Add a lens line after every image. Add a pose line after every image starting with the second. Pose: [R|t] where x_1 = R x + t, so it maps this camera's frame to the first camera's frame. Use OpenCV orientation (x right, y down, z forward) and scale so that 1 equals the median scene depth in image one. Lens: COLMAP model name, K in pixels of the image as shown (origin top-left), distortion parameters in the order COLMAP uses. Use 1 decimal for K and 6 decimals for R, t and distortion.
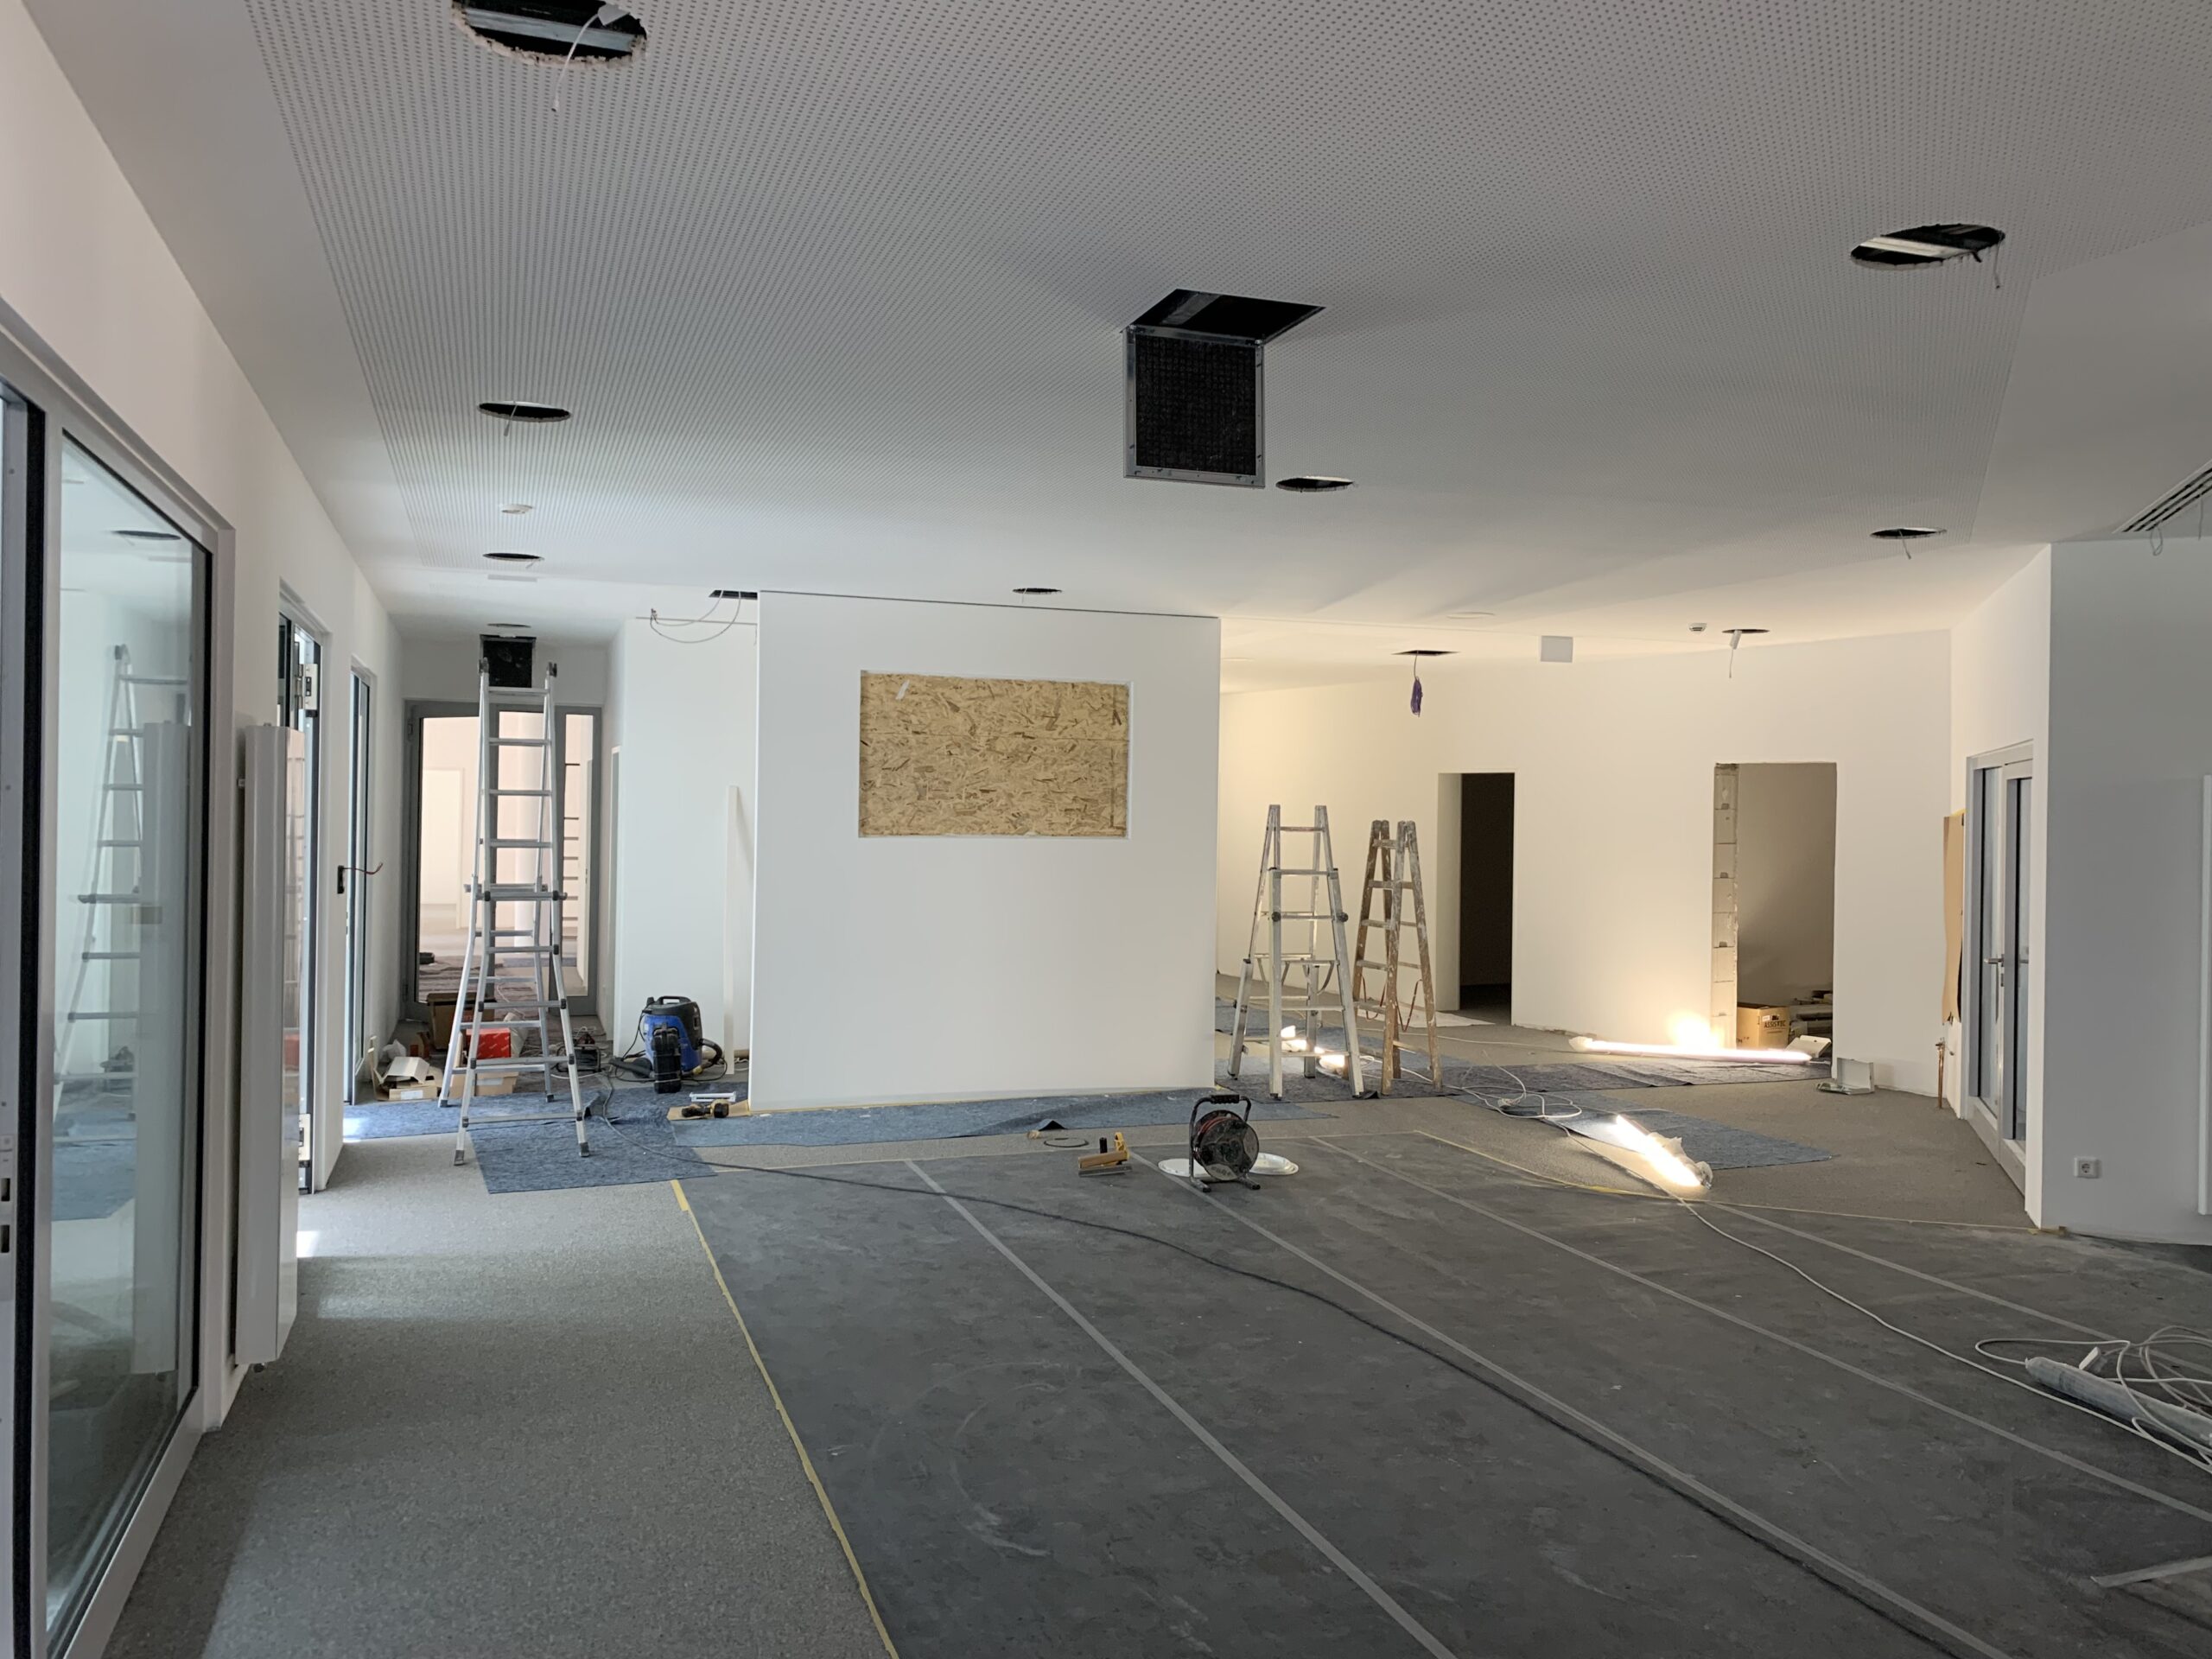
lens RADIAL K [[1694.4, 0, 1101.1], [0, 1694.4, 820.6], [0, 0, 1]] dist [-0.006362, 0.010189]
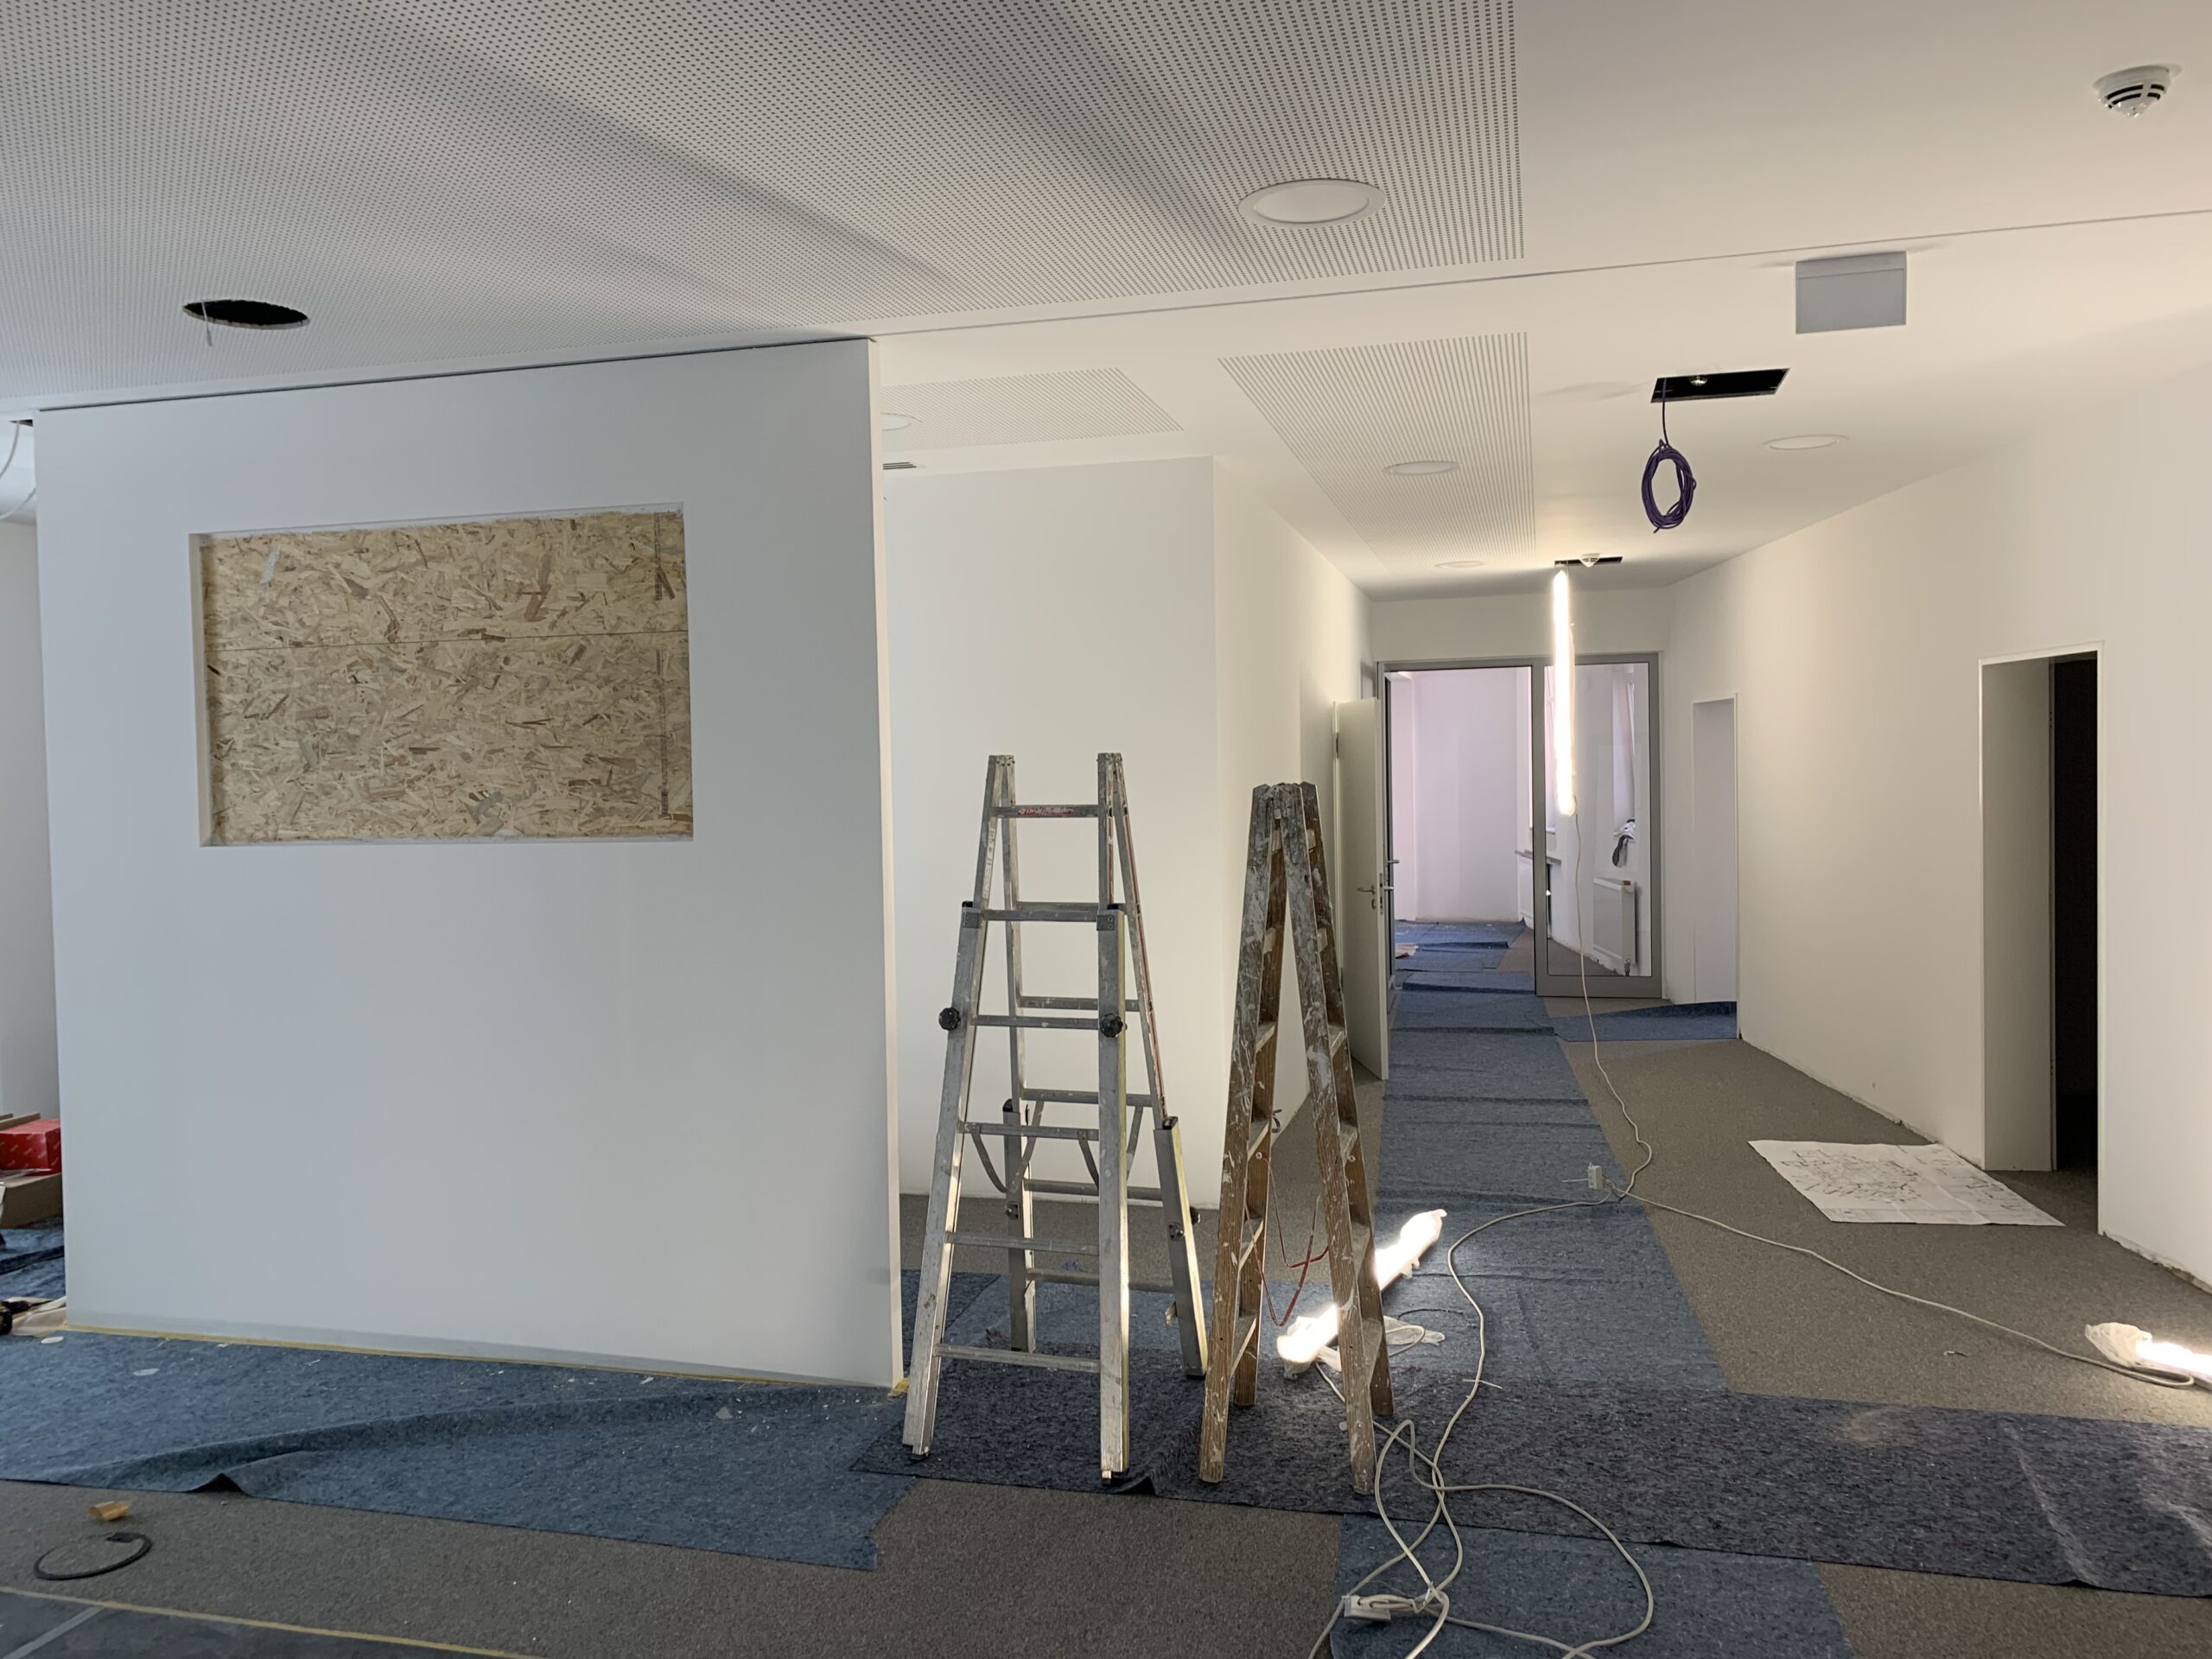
lens RADIAL K [[1694.4, 0, 1113.4], [0, 1694.4, 835.0], [0, 0, 1]] dist [-0.006362, 0.010189]
pose [[0.838438, -0.010063, -0.544904, 0.374471], [0.029705, 0.999187, 0.027253, -0.000008], [0.544187, -0.039036, 0.838055, 0.680135]]
